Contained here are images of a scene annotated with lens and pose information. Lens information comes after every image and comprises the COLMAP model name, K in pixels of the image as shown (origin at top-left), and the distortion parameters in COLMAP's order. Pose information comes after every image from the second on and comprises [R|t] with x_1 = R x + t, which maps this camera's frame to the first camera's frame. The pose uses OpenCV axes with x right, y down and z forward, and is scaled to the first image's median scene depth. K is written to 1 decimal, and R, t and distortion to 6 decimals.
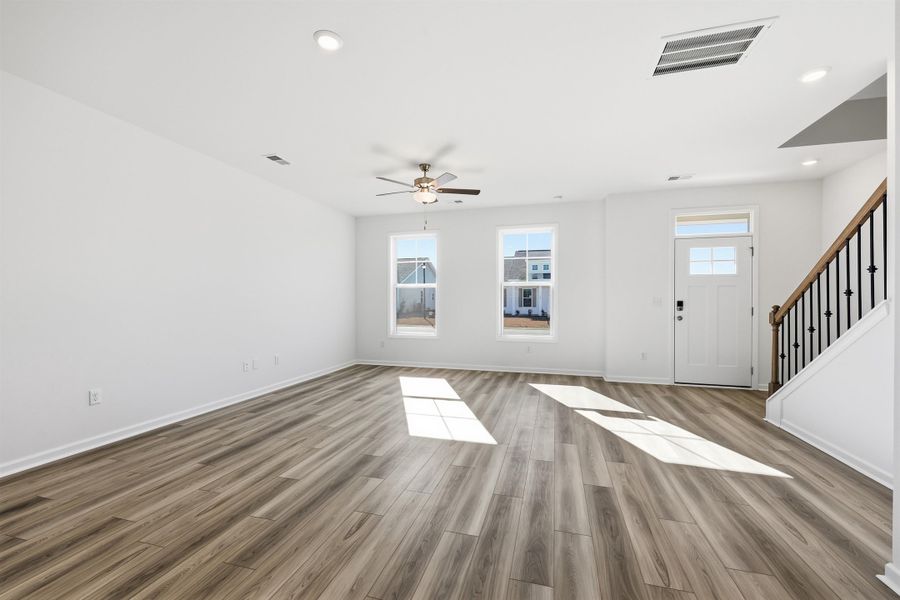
lens RADIAL K [[362.2, 0, 453.5], [0, 362.2, 302.3], [0, 0, 1]] dist [-0.000815, -0.000099]
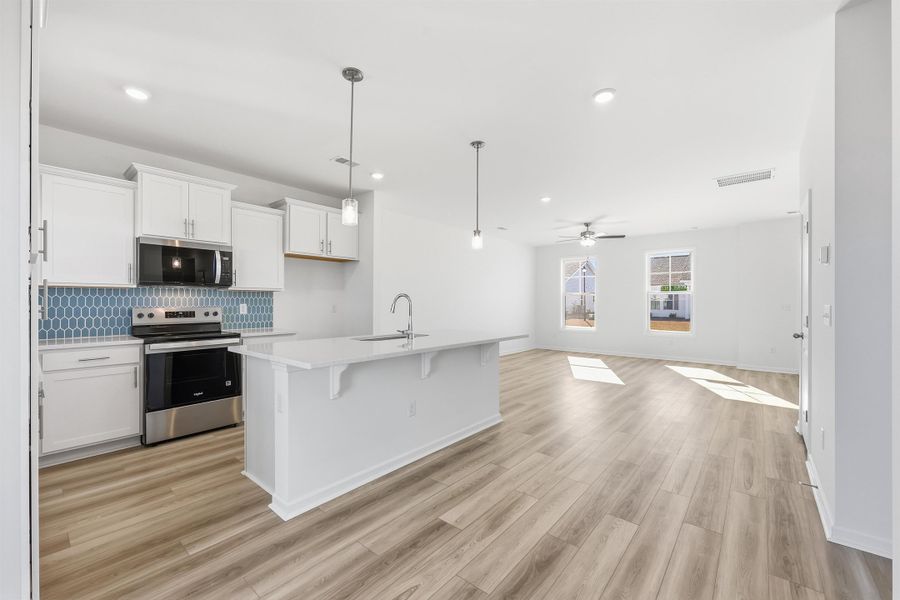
lens RADIAL K [[362.2, 0, 453.5], [0, 362.2, 302.3], [0, 0, 1]] dist [-0.000815, -0.000099]
pose [[0.910250, 0.006675, -0.414006, 0.043150], [-0.008449, 0.999961, -0.002454, -0.011176], [0.413974, 0.005731, 0.910271, -0.637387]]
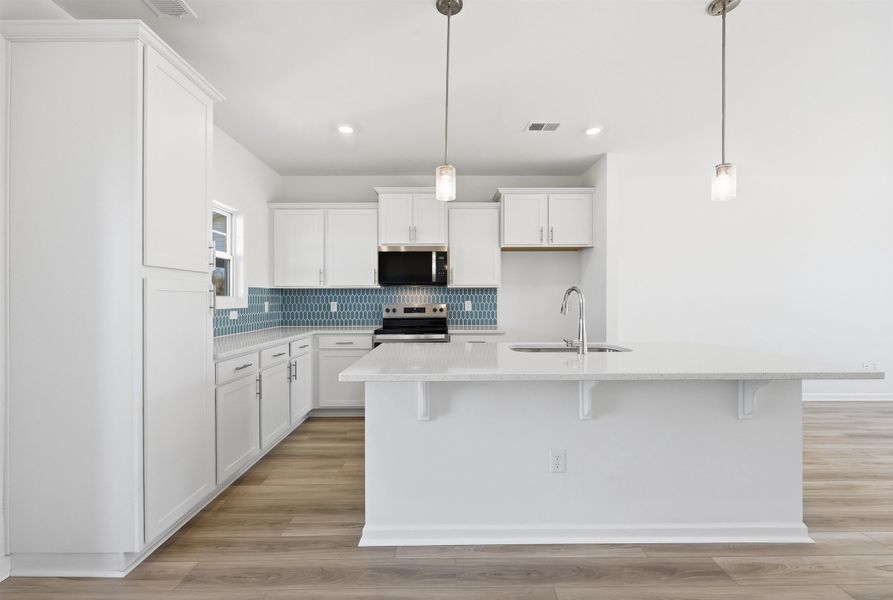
lens RADIAL K [[367.7, 0, 446.5], [0, 367.7, 300.0], [0, 0, 1]] dist [0.001113, -0.000141]
pose [[0.277455, 0.007853, -0.960707, 0.079615], [-0.004395, 0.999967, 0.006905, -0.013478], [0.960729, 0.002306, 0.277480, -0.367241]]
